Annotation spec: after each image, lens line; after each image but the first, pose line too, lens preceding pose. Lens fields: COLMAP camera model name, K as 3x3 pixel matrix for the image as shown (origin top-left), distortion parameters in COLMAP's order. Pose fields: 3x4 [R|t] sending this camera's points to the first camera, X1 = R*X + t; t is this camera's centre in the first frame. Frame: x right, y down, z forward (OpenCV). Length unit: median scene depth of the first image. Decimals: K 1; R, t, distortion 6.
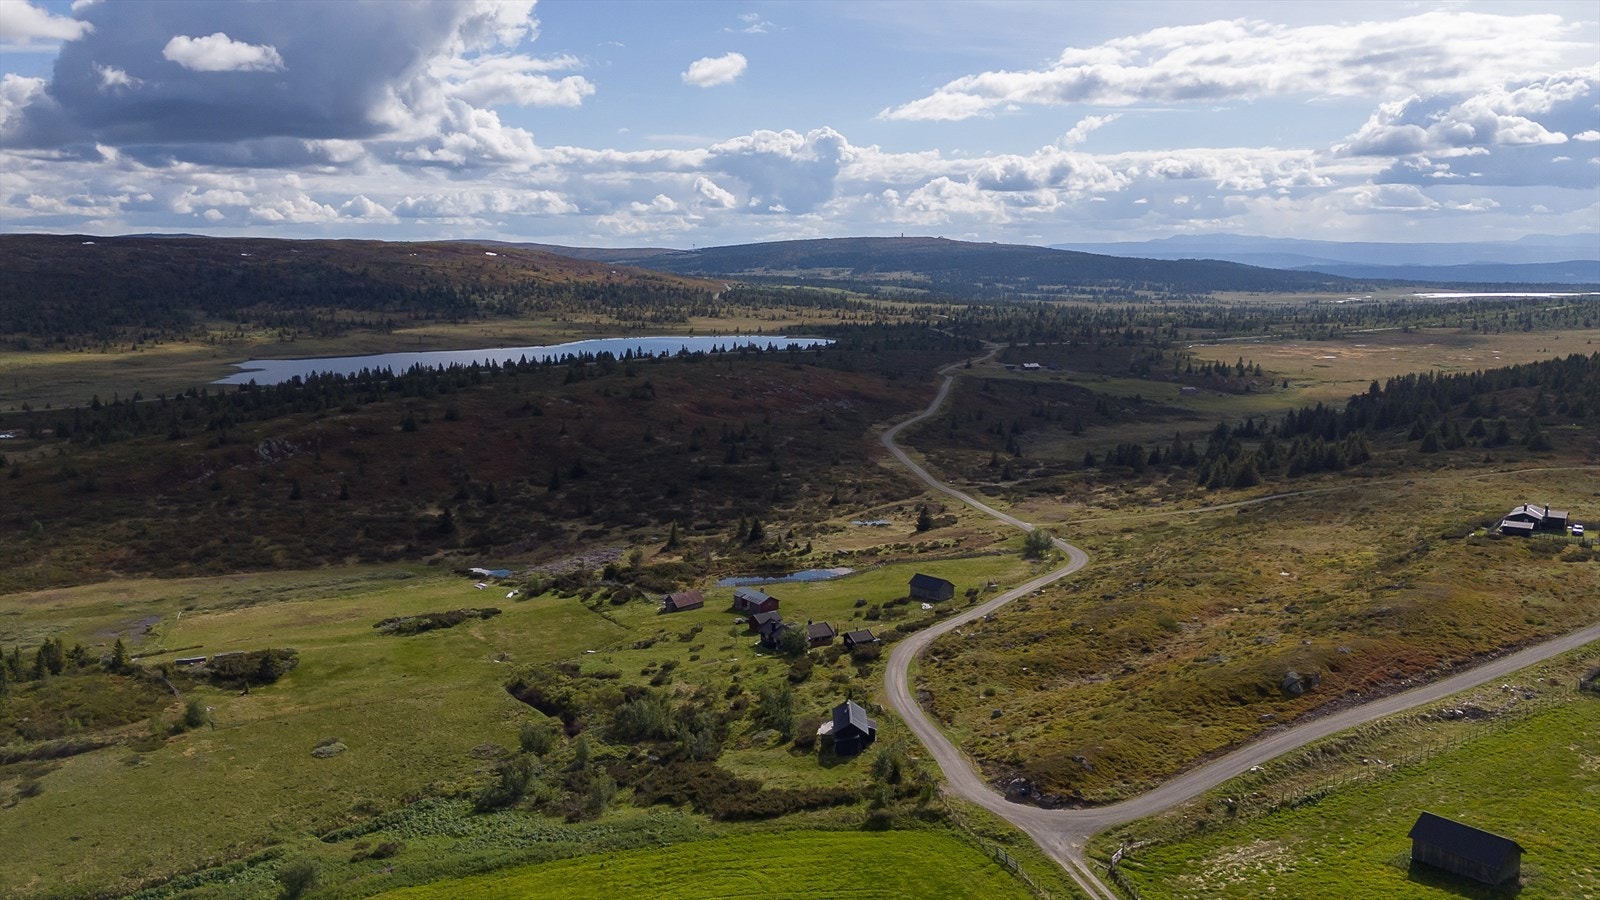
lens RADIAL K [[1473.8, 0, 732.7], [0, 1473.8, 448.1], [0, 0, 1]] dist [0.016744, 0.000328]
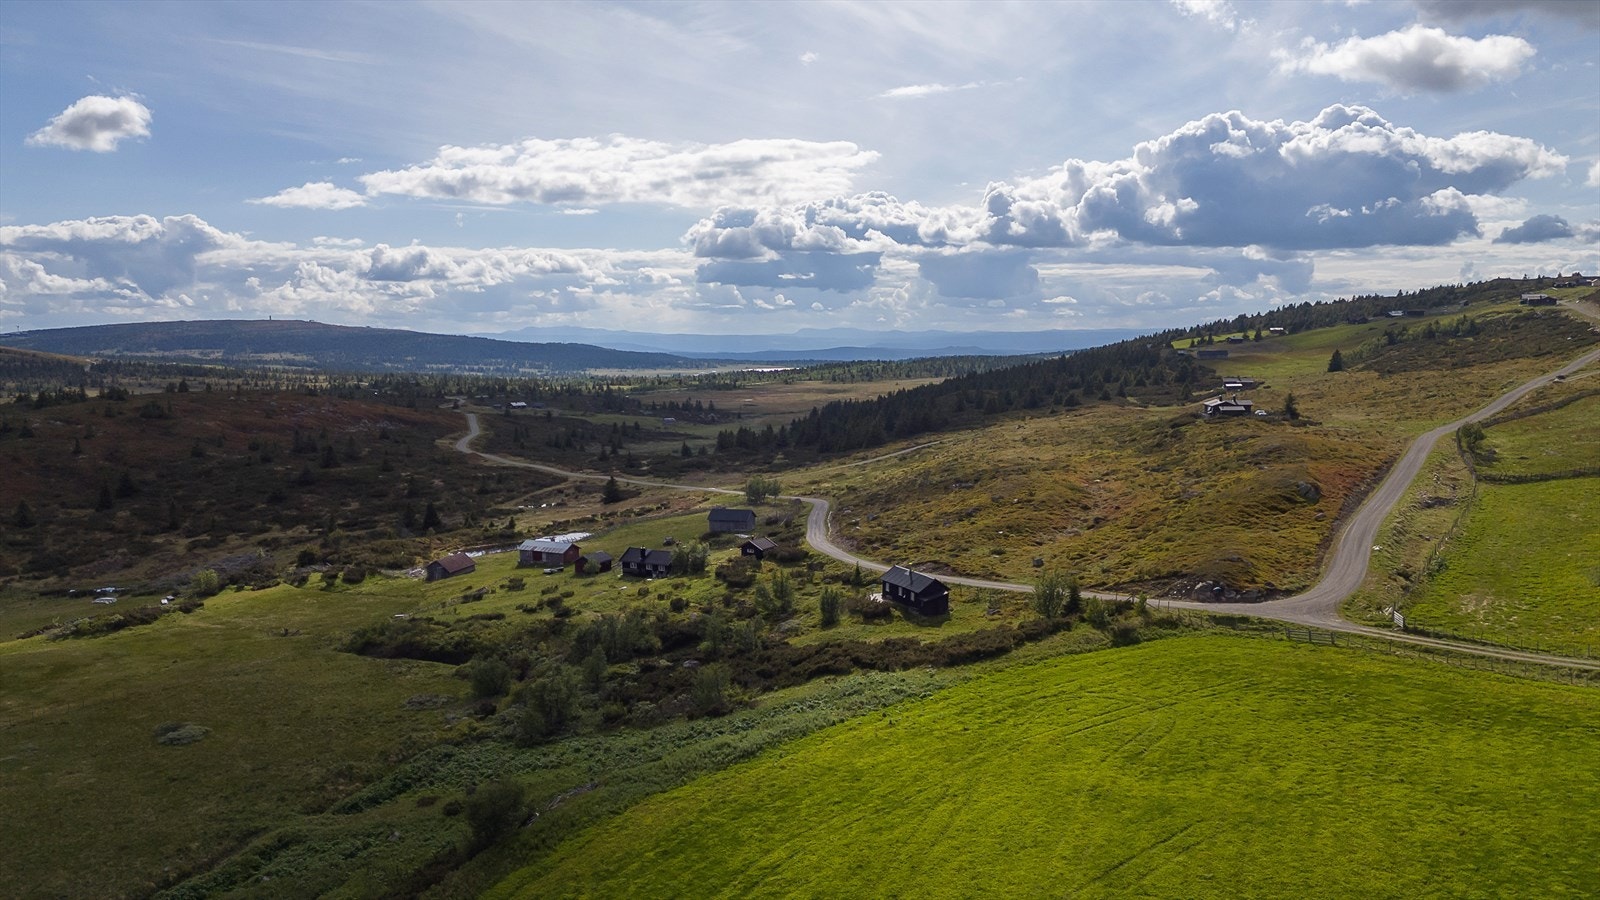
lens RADIAL K [[1276.7, 0, 800.0], [0, 1276.7, 450.0], [0, 0, 1]] dist [0.114482, -0.101495]
pose [[0.848232, -0.026626, 0.528955, -0.078801], [0.064593, 0.996481, -0.053422, 0.026448], [-0.525671, 0.079481, 0.846967, 0.065467]]
